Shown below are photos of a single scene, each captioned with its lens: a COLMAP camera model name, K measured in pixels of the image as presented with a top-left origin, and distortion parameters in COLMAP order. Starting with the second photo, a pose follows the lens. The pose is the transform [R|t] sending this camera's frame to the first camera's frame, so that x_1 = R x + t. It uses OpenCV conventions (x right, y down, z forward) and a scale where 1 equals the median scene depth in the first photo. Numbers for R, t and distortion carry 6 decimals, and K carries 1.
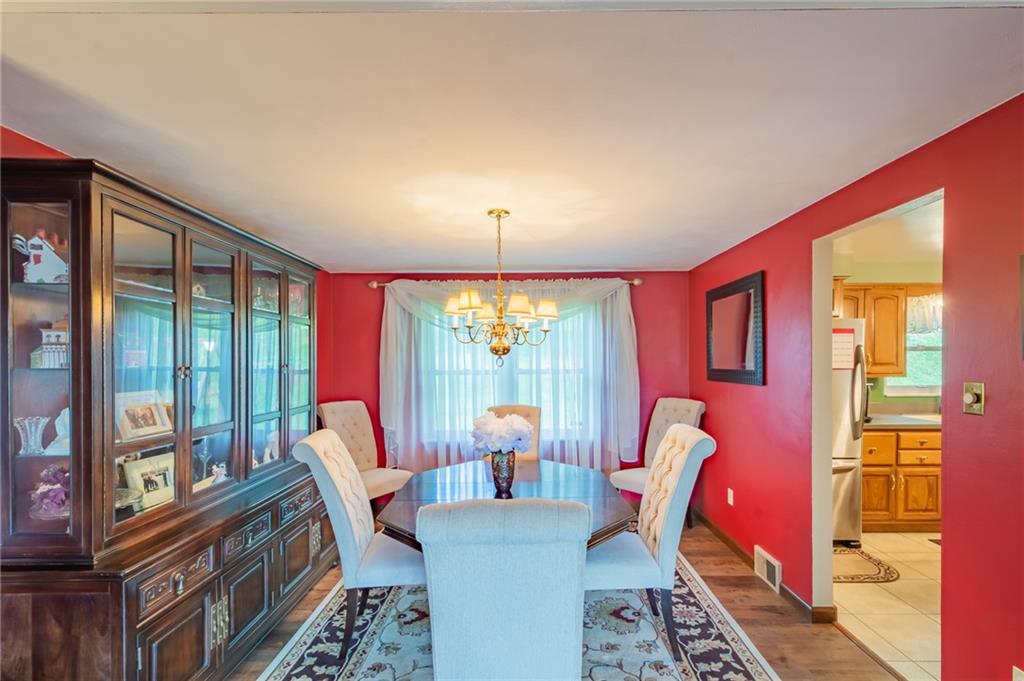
lens RADIAL K [[457.0, 0, 533.5], [0, 457.0, 356.5], [0, 0, 1]] dist [0.012098, -0.000720]
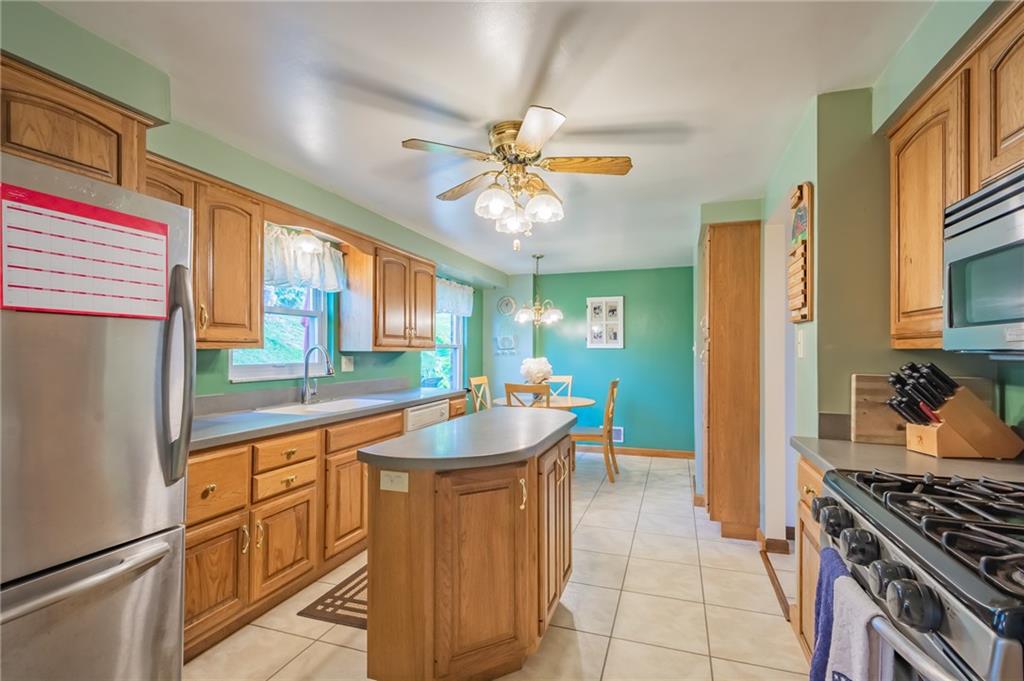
lens RADIAL K [[457.0, 0, 533.5], [0, 457.0, 356.5], [0, 0, 1]] dist [0.012098, -0.000720]
pose [[0.315546, -0.004998, 0.948897, 0.373460], [-0.007684, 0.999940, 0.007822, 0.051850], [-0.948879, -0.009760, 0.315489, 0.507478]]
